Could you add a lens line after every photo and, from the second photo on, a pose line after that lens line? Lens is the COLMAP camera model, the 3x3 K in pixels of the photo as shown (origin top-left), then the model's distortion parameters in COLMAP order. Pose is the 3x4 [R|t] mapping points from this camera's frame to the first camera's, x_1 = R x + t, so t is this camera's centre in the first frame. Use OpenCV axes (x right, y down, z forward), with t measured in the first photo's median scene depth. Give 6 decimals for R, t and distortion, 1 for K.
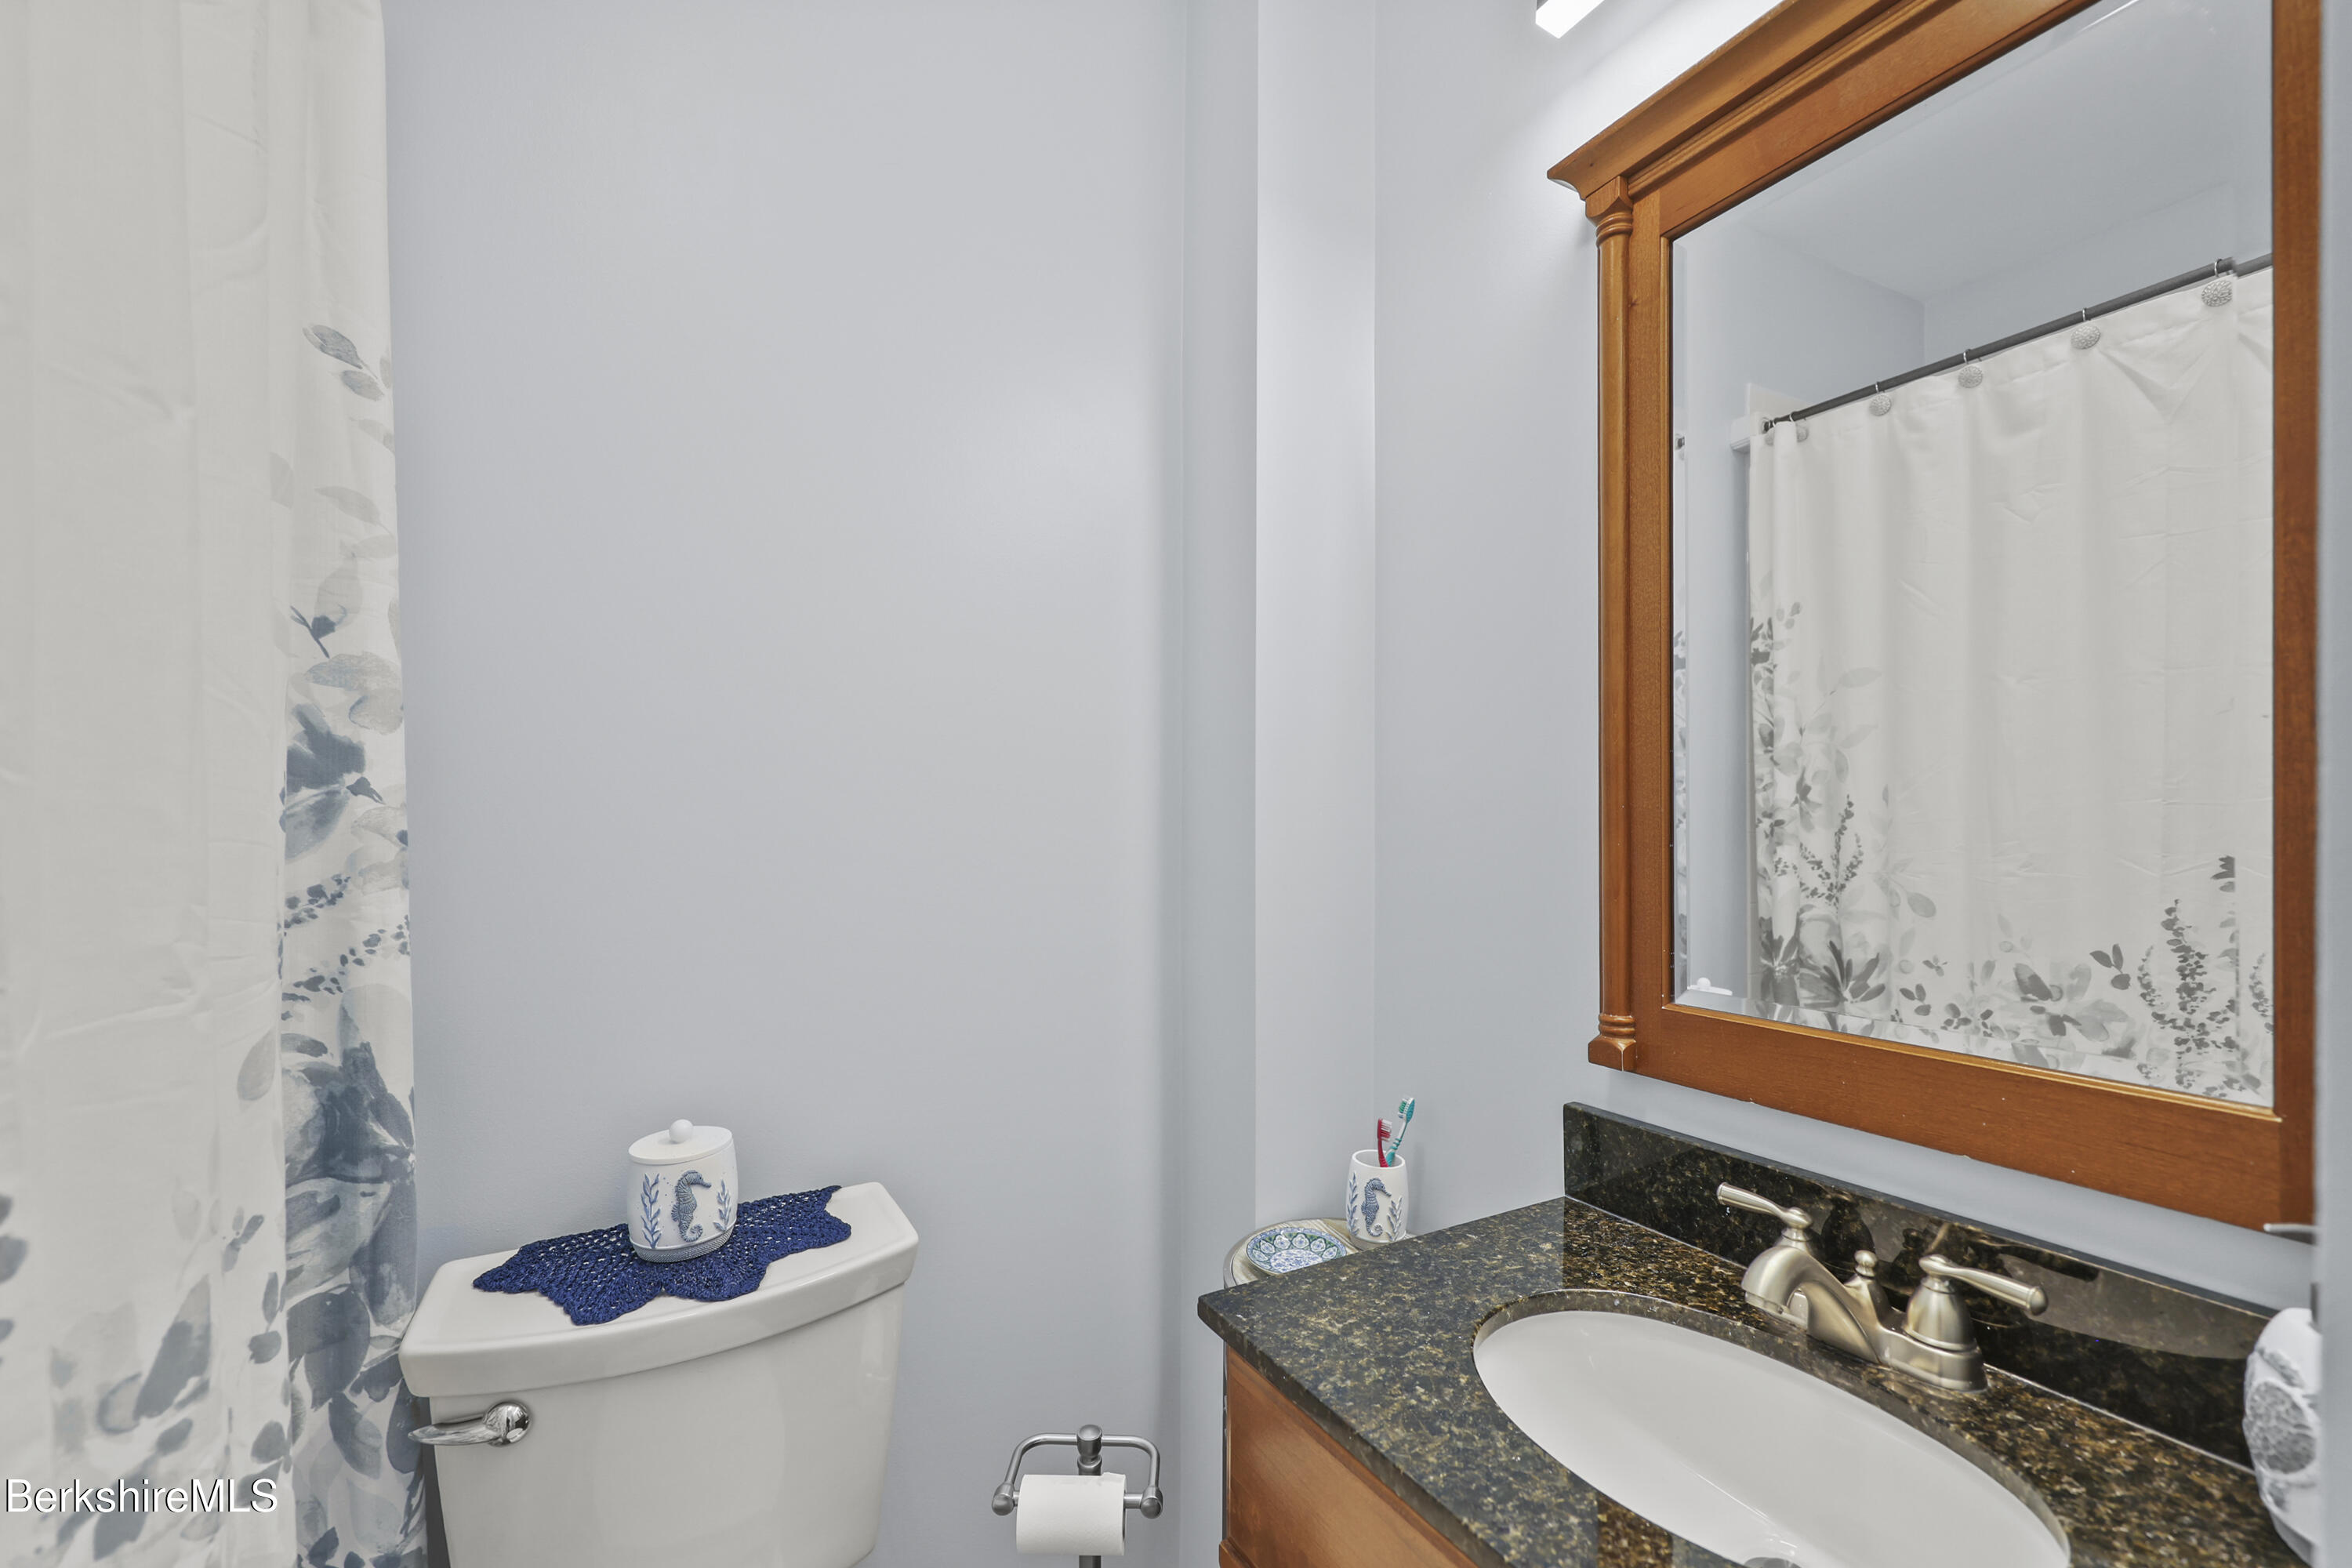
lens RADIAL K [[955.1, 0, 1169.6], [0, 955.1, 824.0], [0, 0, 1]] dist [0.003435, -0.001663]
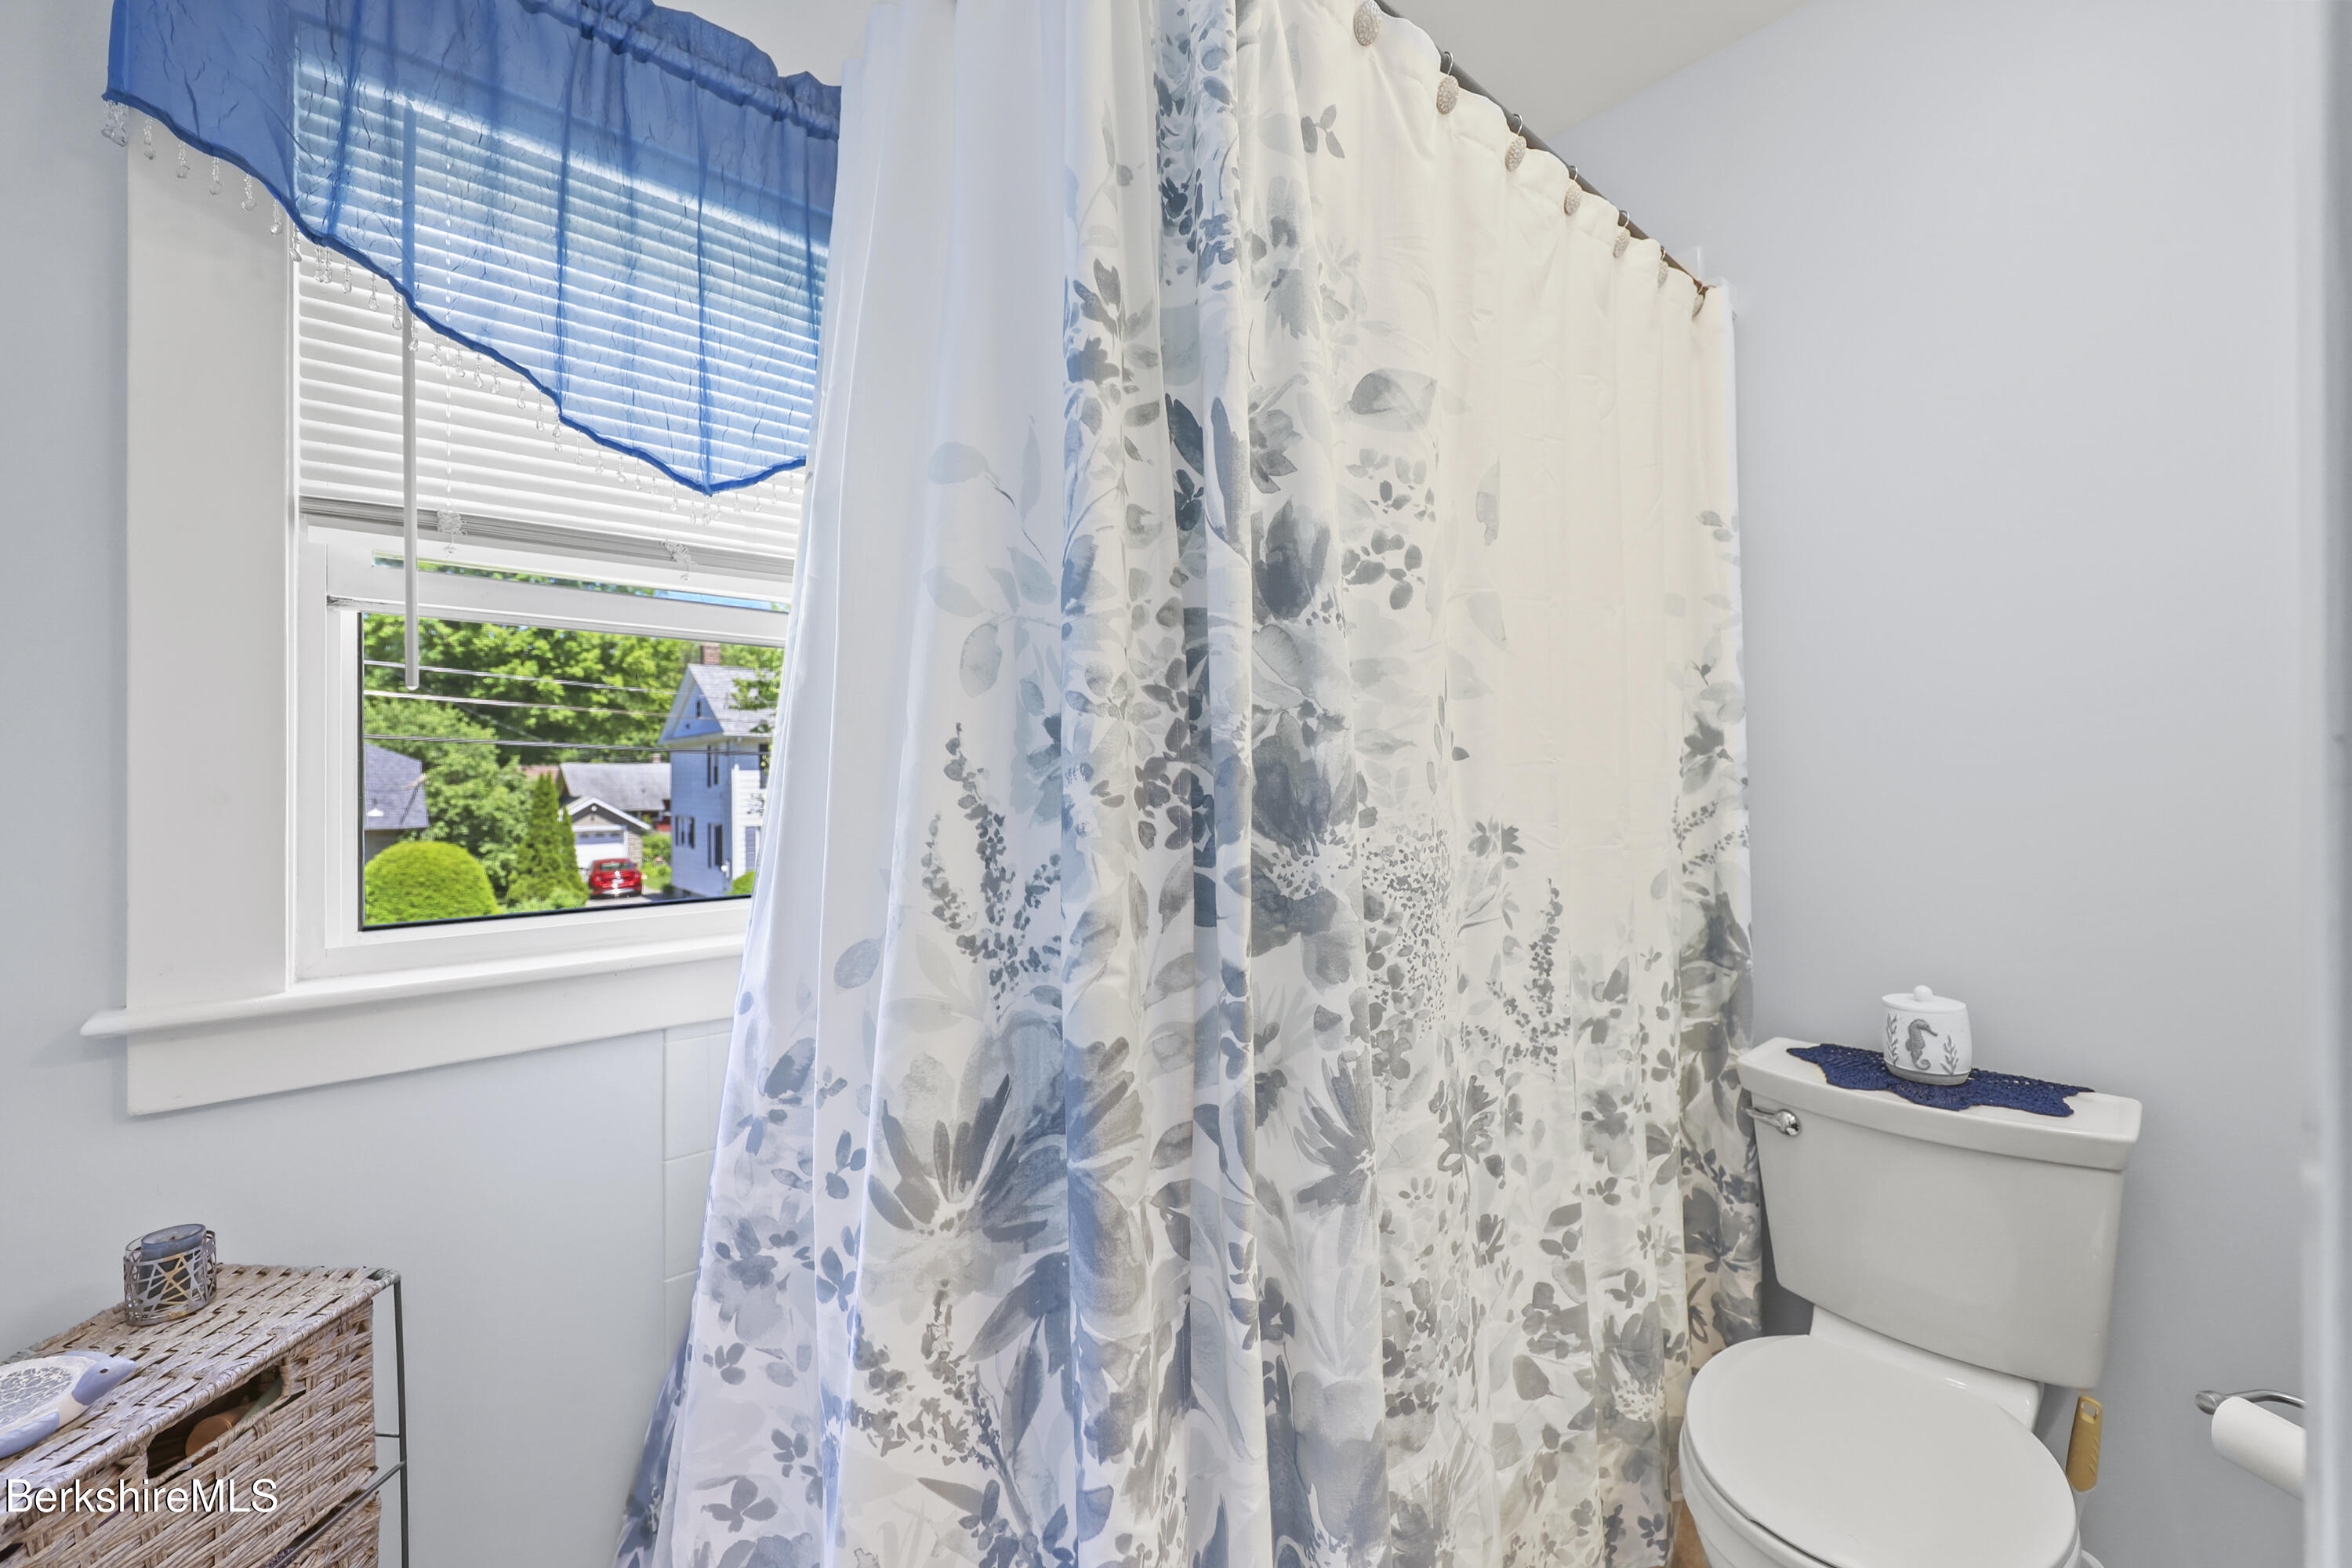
lens RADIAL K [[955.1, 0, 1193.0], [0, 955.1, 767.5], [0, 0, 1]] dist [0.003435, -0.001663]
pose [[0.213339, -0.007965, -0.976946, 0.736950], [0.005021, 0.999962, -0.007056, -0.004458], [0.976965, -0.003400, 0.213371, -0.392374]]
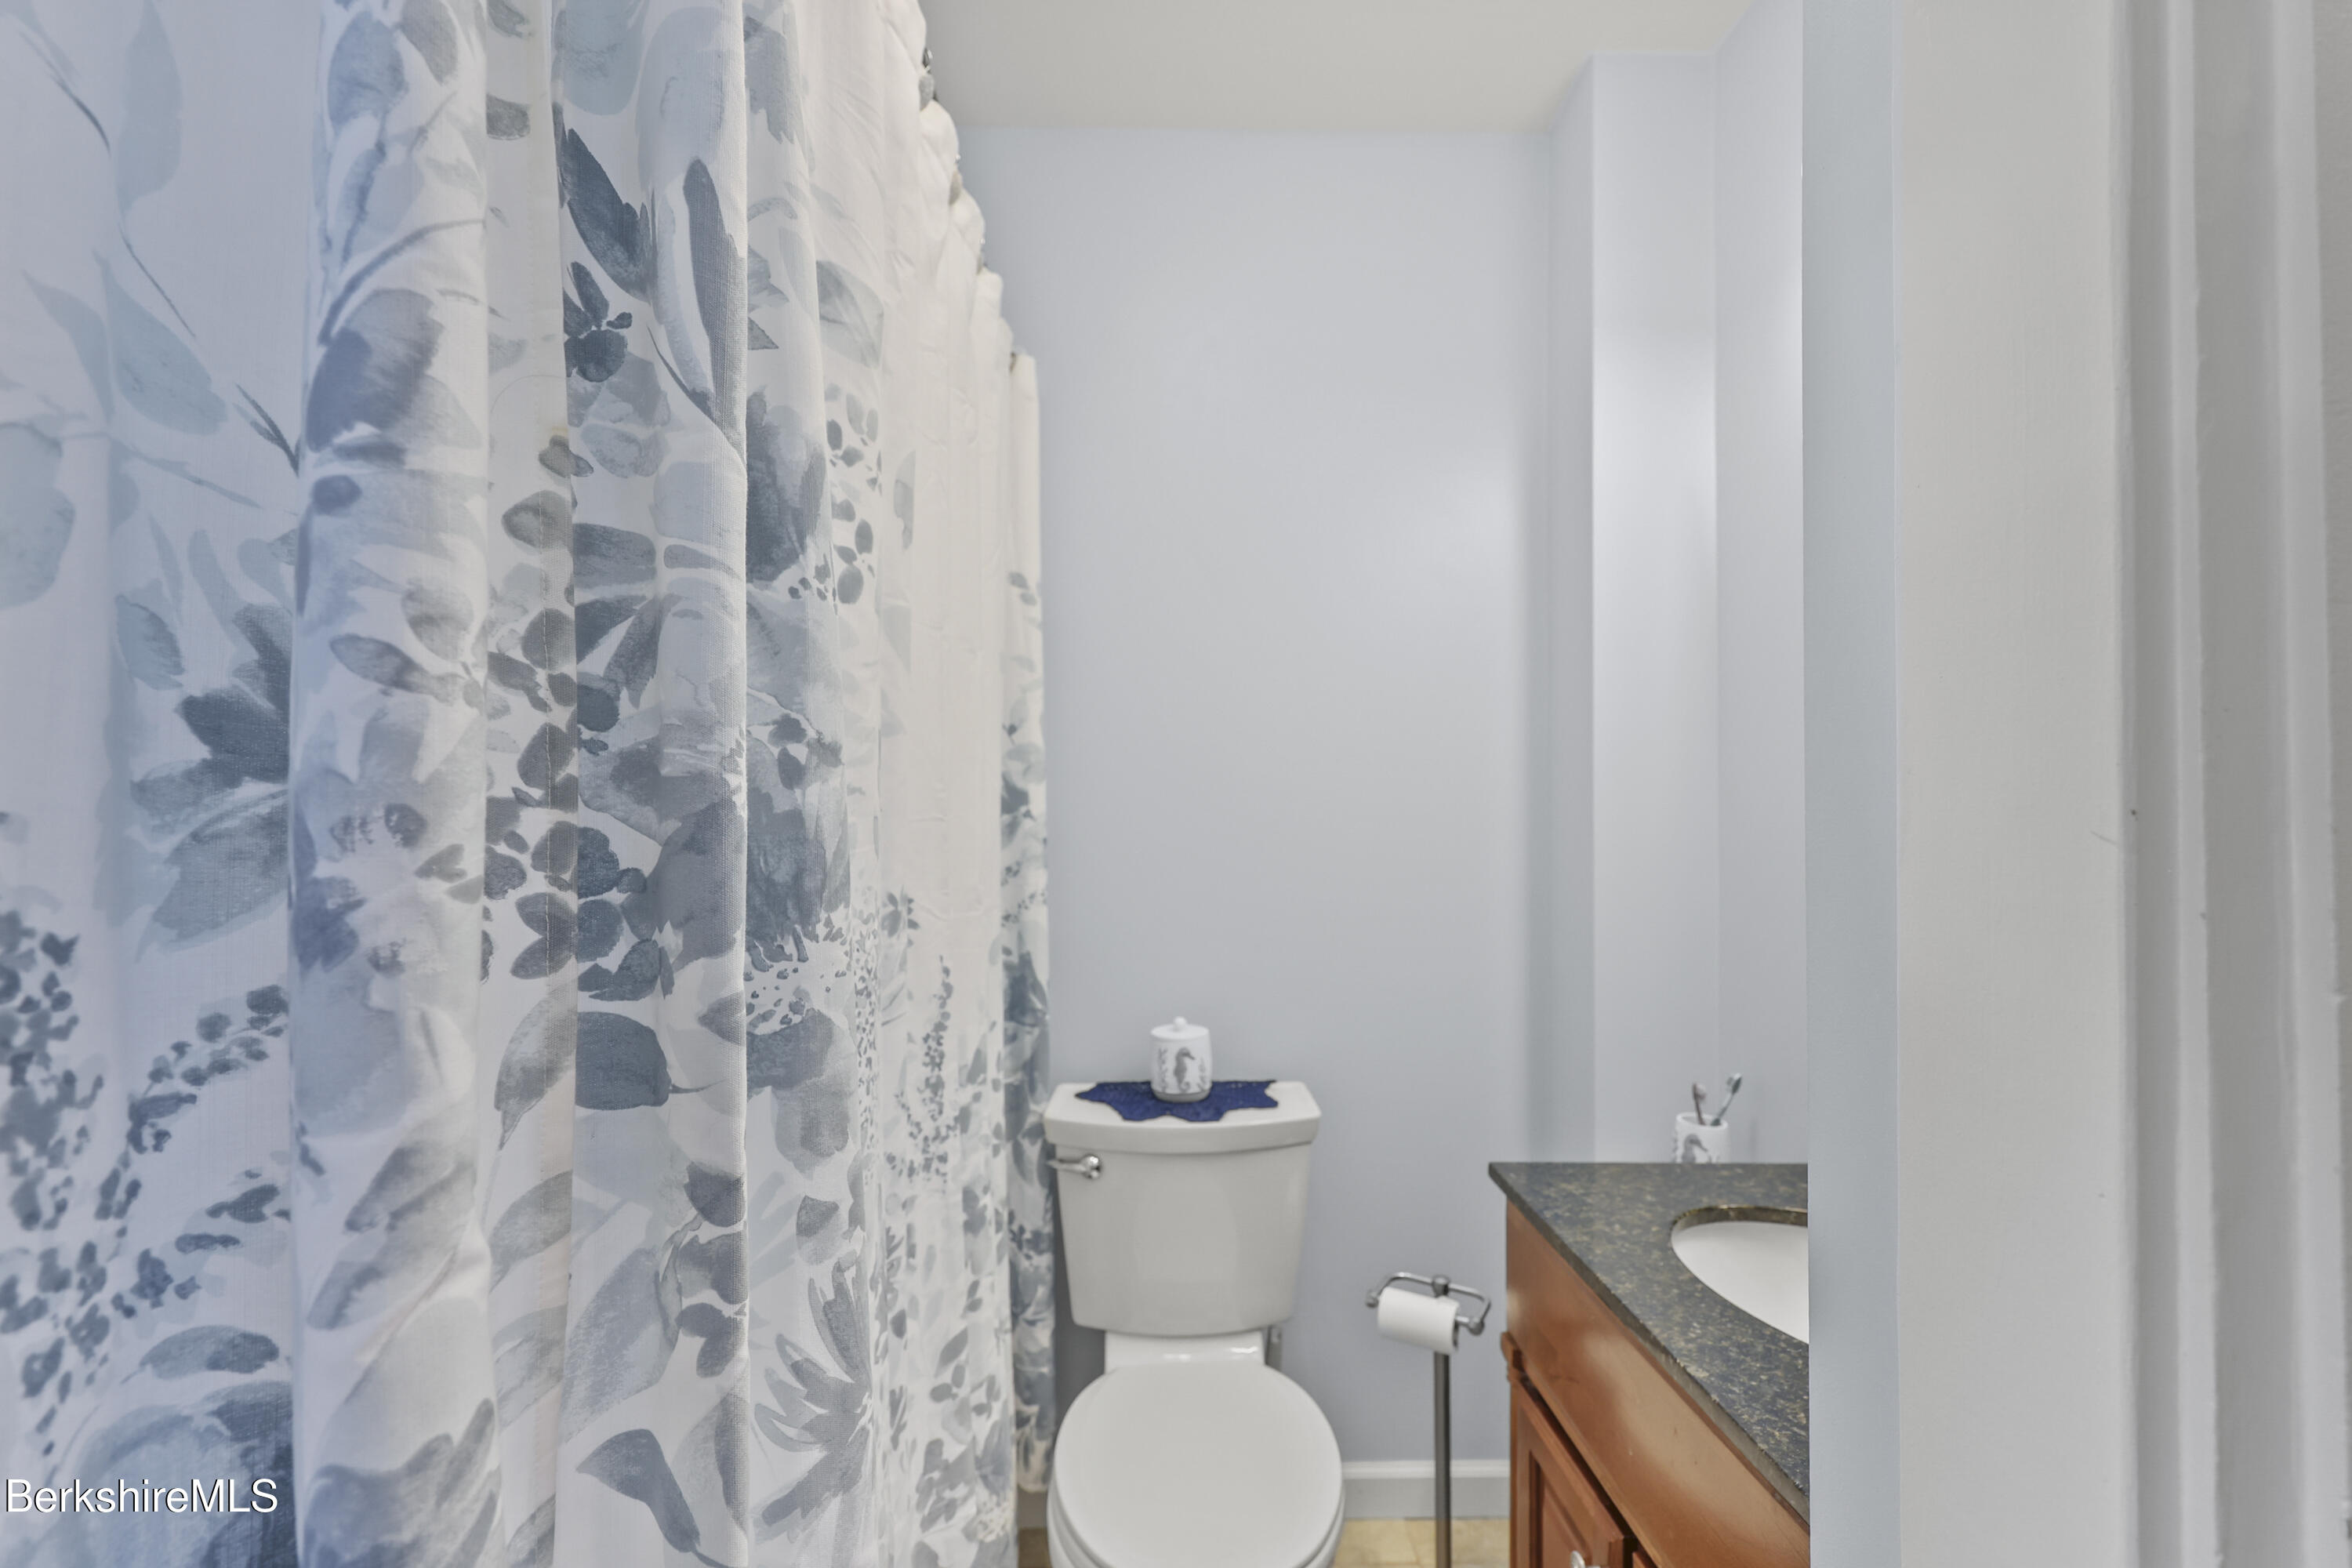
lens RADIAL K [[955.1, 0, 1177.3], [0, 955.1, 816.4], [0, 0, 1]] dist [0.003435, -0.001663]
pose [[0.876353, -0.004308, -0.481650, 0.308913], [-0.003772, 0.999868, -0.015805, -0.005341], [0.481654, 0.015668, 0.876221, -0.492109]]
